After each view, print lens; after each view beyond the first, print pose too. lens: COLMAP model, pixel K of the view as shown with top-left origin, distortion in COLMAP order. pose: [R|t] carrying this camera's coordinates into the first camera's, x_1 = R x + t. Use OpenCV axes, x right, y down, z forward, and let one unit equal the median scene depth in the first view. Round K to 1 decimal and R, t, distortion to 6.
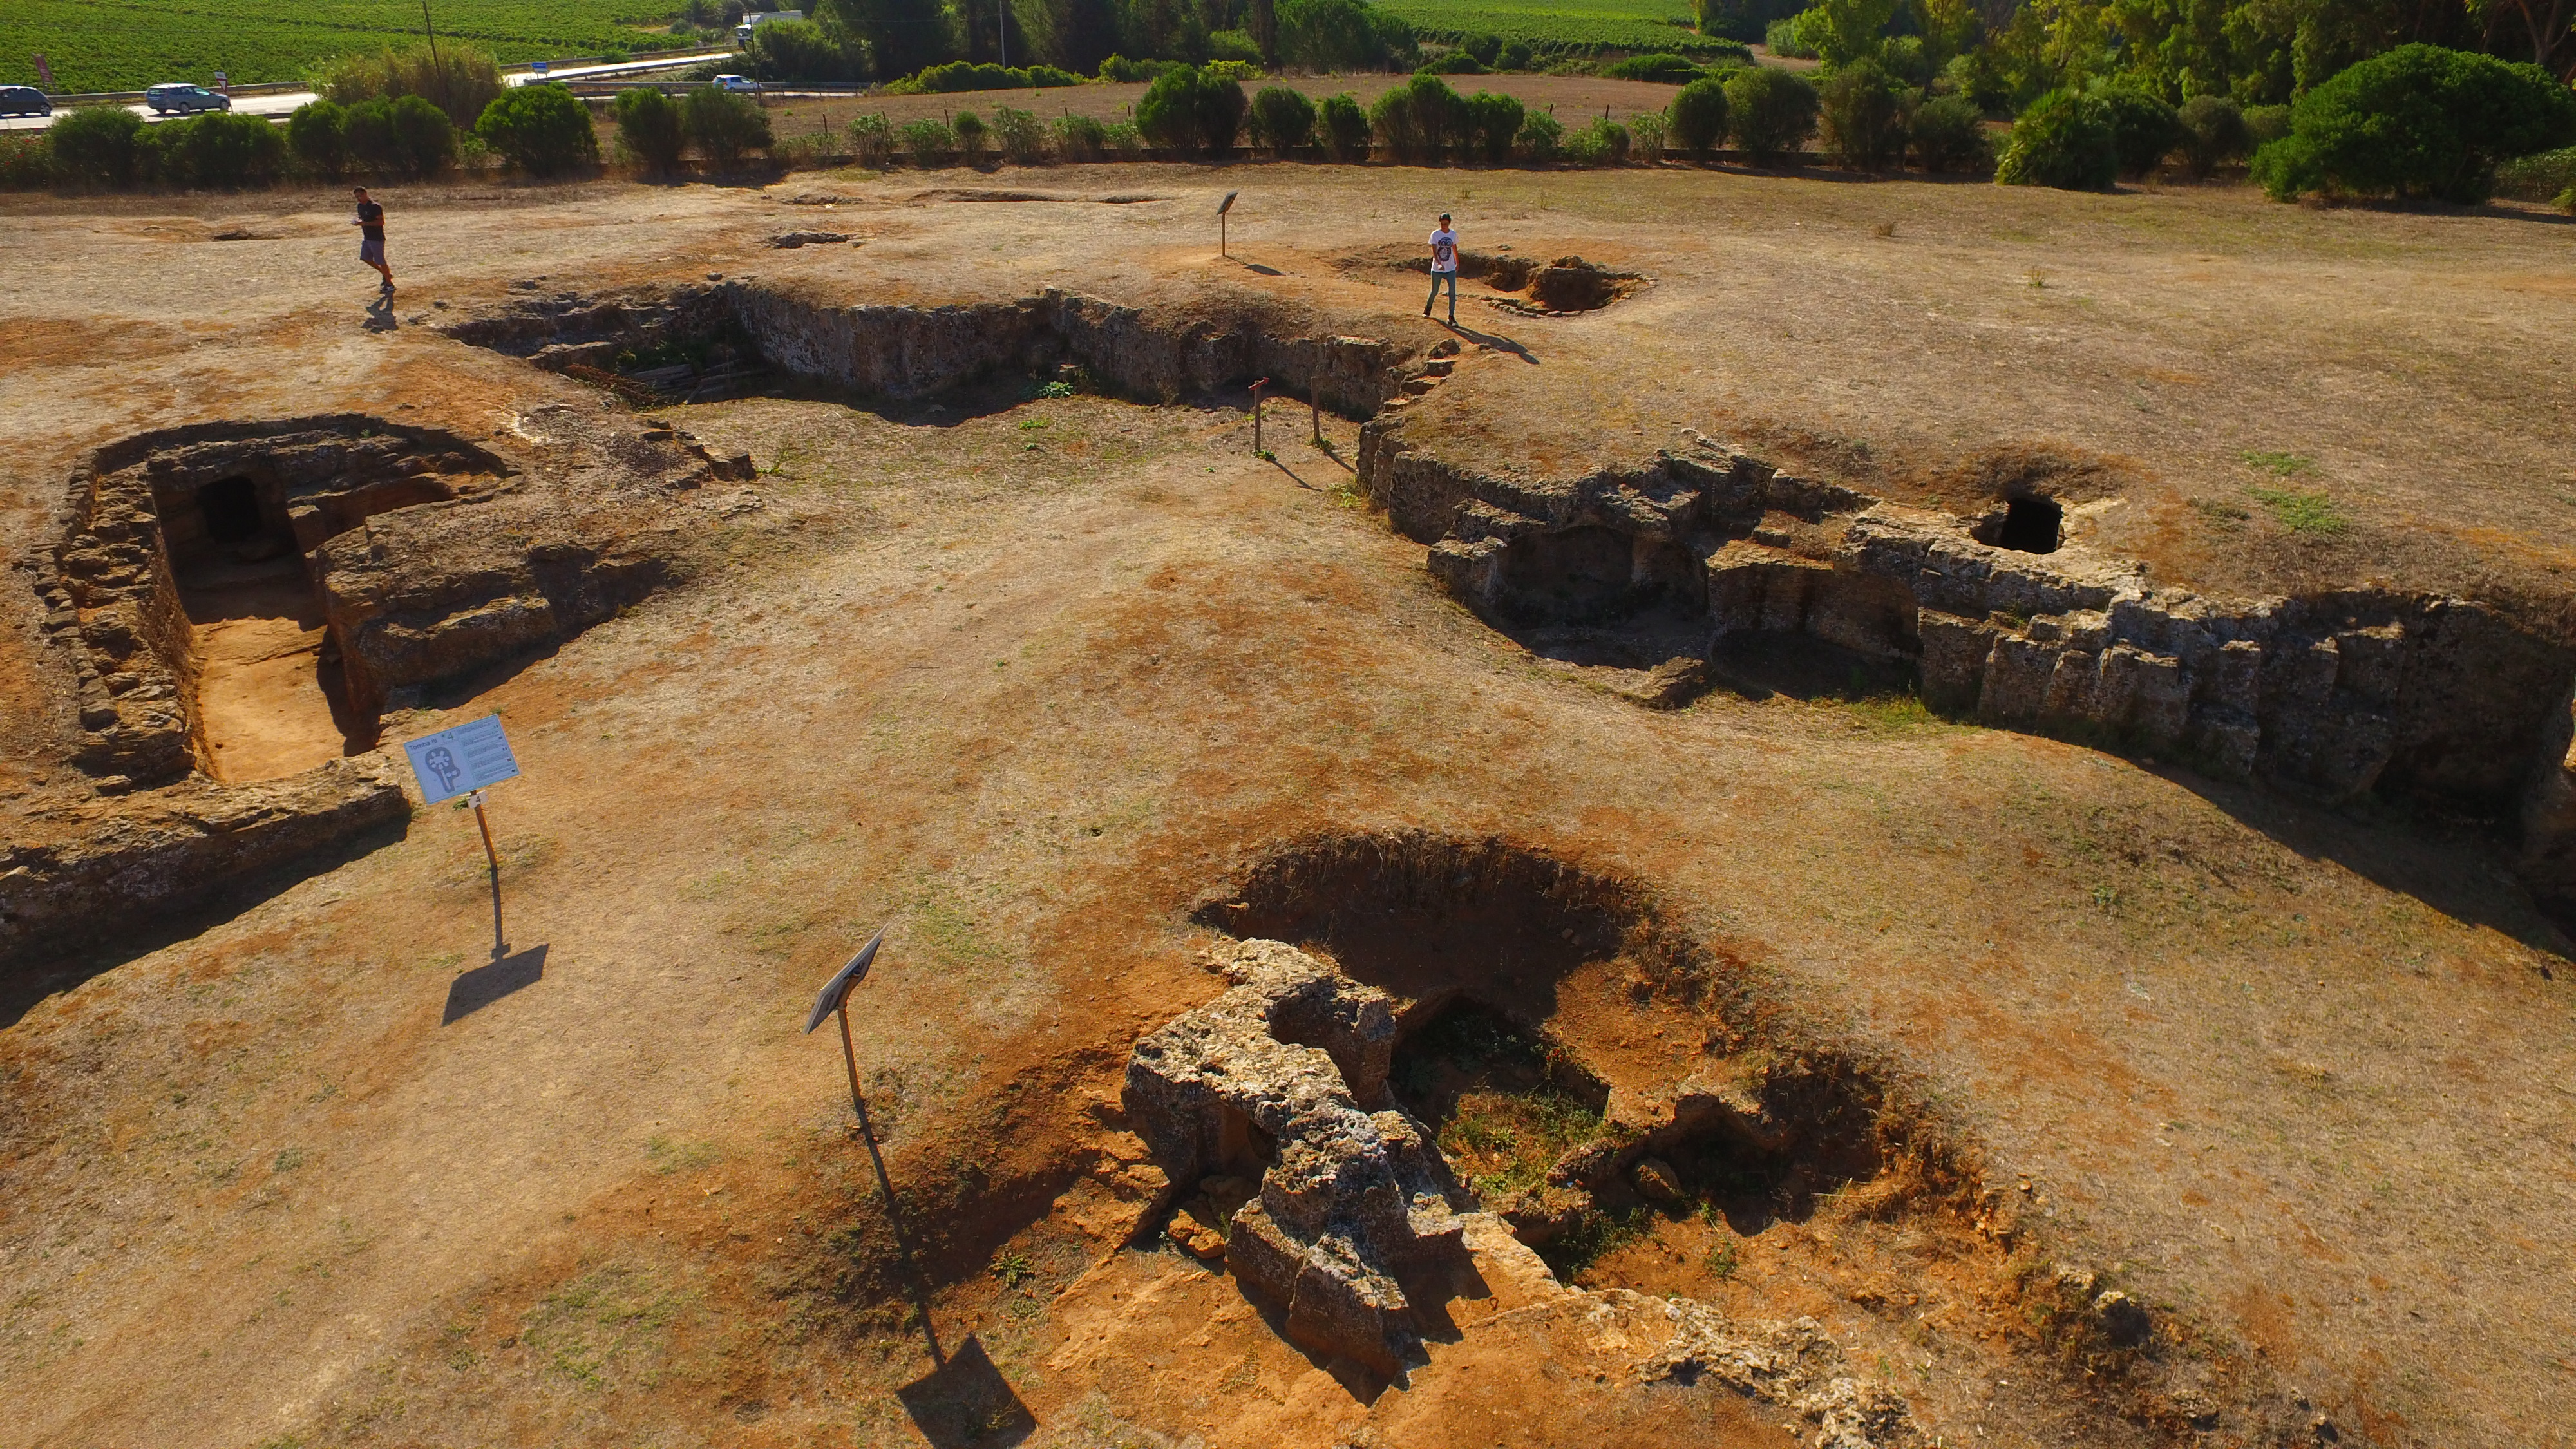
lens RADIAL K [[1496.8, 0, 1275.2], [0, 1496.8, 725.1], [0, 0, 1]] dist [-0.116827, 0.082604]
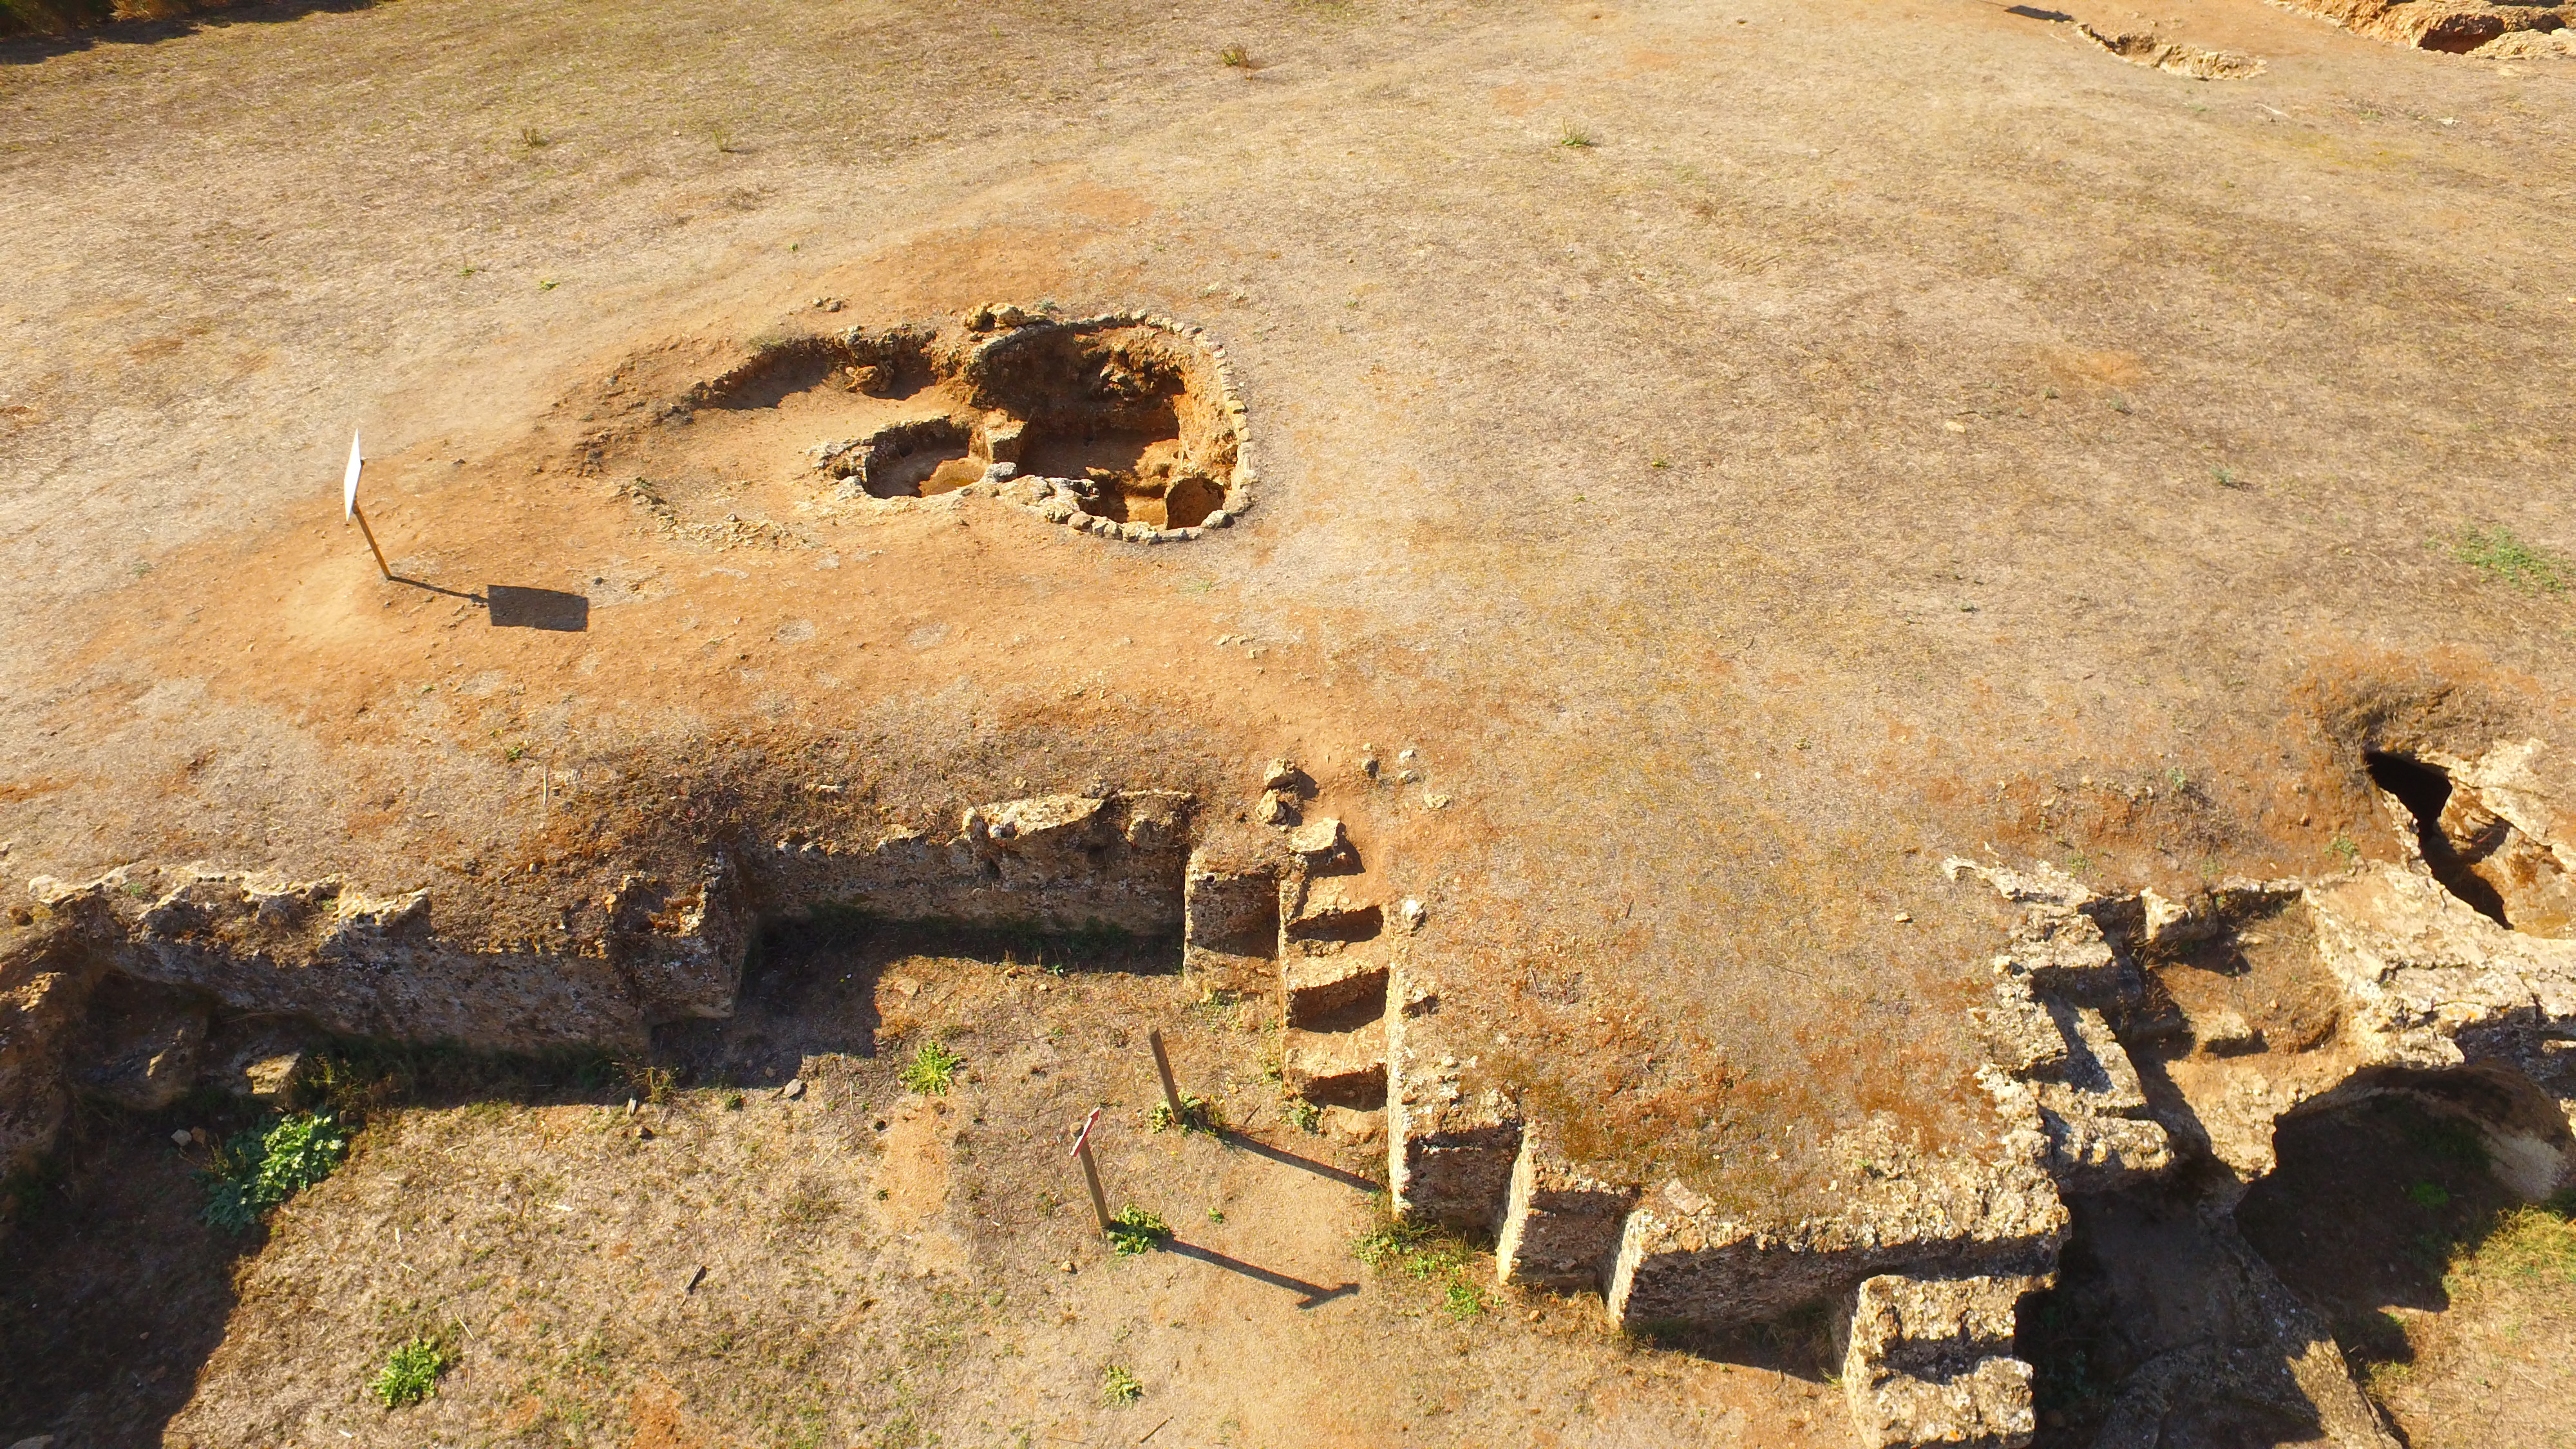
lens RADIAL K [[1496.8, 0, 1275.2], [0, 1496.8, 725.1], [0, 0, 1]] dist [-0.116827, 0.082604]
pose [[0.692299, -0.486349, 0.533091, -0.173060], [0.339287, 0.871384, 0.354365, -0.564654], [-0.636872, -0.064456, 0.768270, 0.801666]]
